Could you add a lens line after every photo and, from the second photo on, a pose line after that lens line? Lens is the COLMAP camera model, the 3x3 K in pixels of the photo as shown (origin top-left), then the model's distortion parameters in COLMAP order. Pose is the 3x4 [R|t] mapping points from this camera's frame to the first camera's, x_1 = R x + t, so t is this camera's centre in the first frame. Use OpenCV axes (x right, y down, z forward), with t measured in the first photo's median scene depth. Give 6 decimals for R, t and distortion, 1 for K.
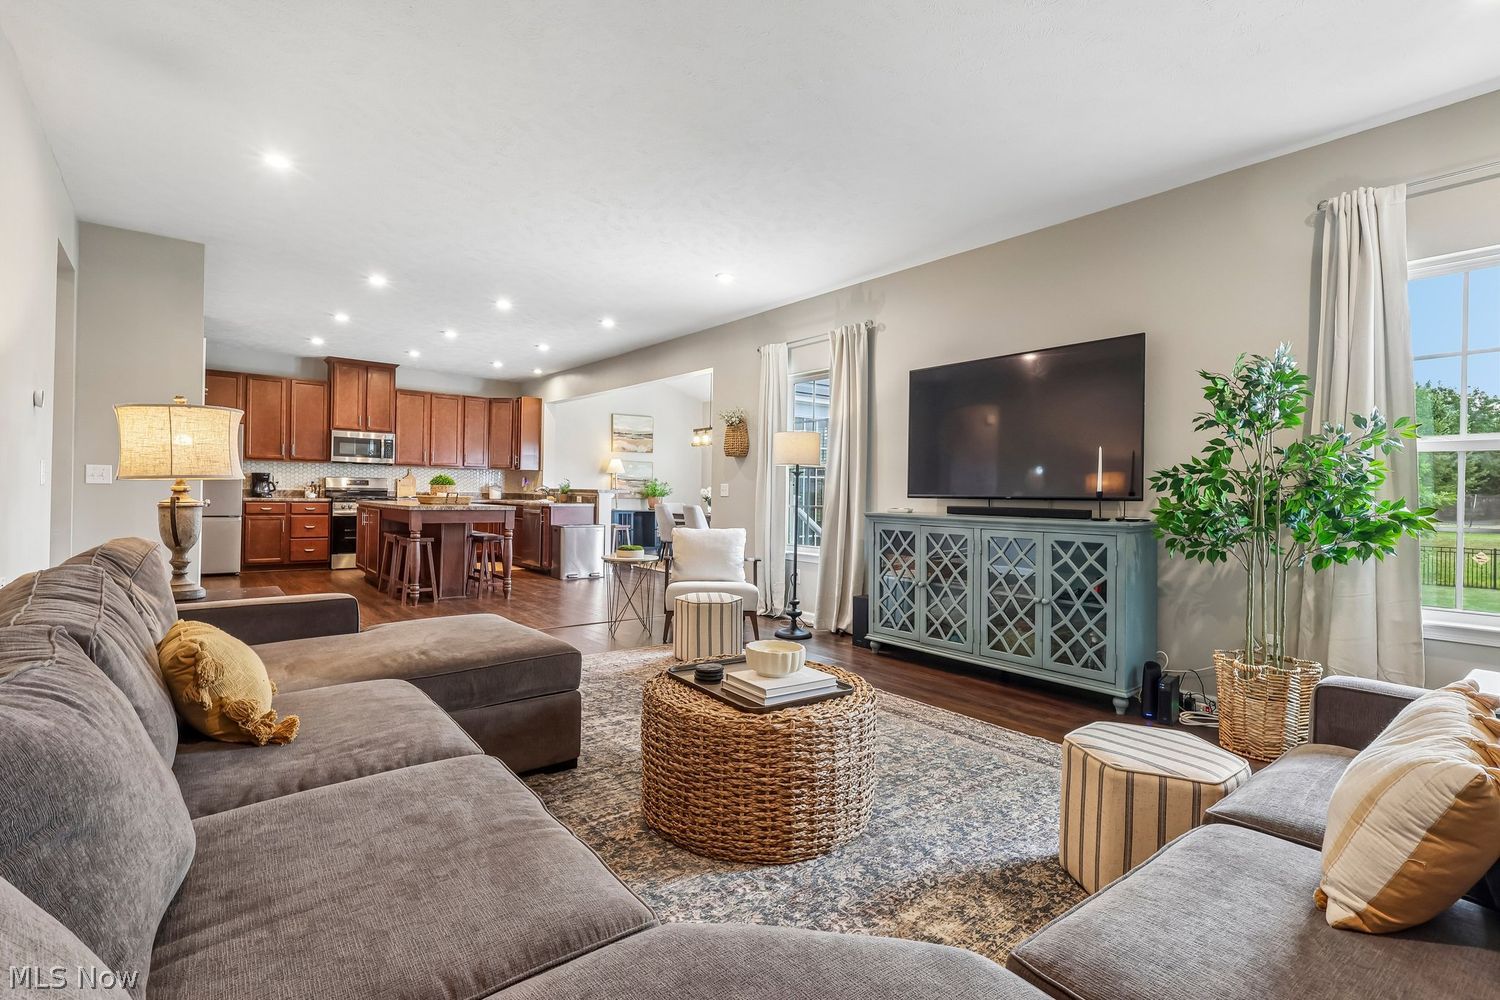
lens RADIAL K [[693.0, 0, 742.3], [0, 693.0, 496.1], [0, 0, 1]] dist [-0.004656, 0.000901]
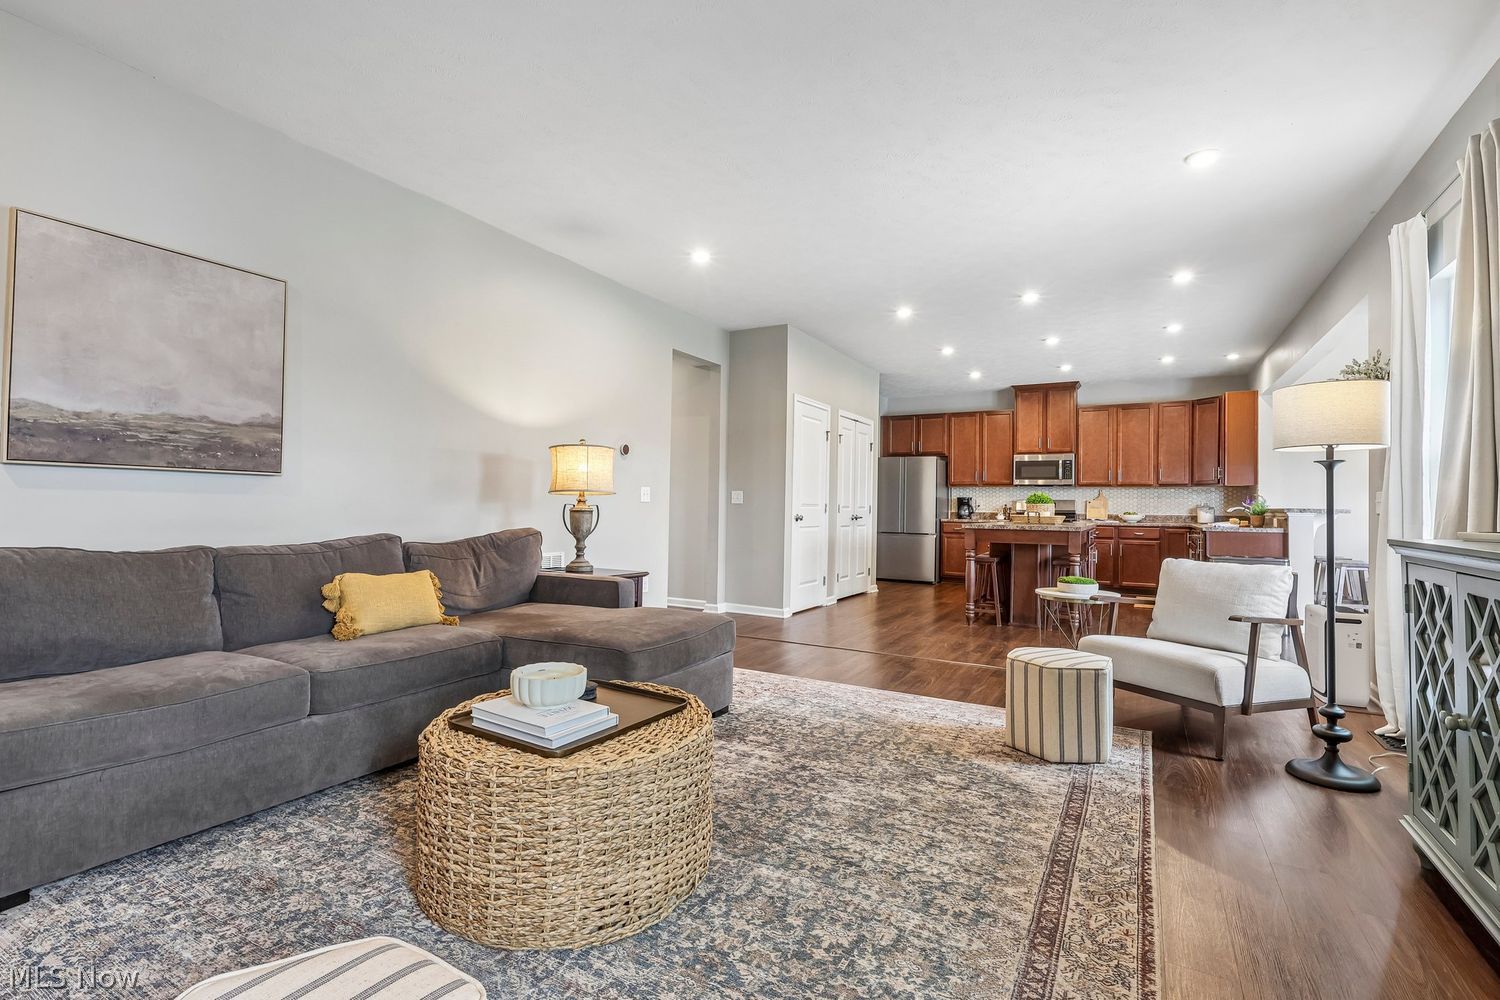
lens RADIAL K [[693.0, 0, 747.0], [0, 693.0, 496.4], [0, 0, 1]] dist [-0.004656, 0.000901]
pose [[0.369921, -0.028045, -0.928640, 0.237142], [-0.011890, 0.999320, -0.034916, 0.009047], [0.928987, 0.023957, 0.369336, 0.239047]]
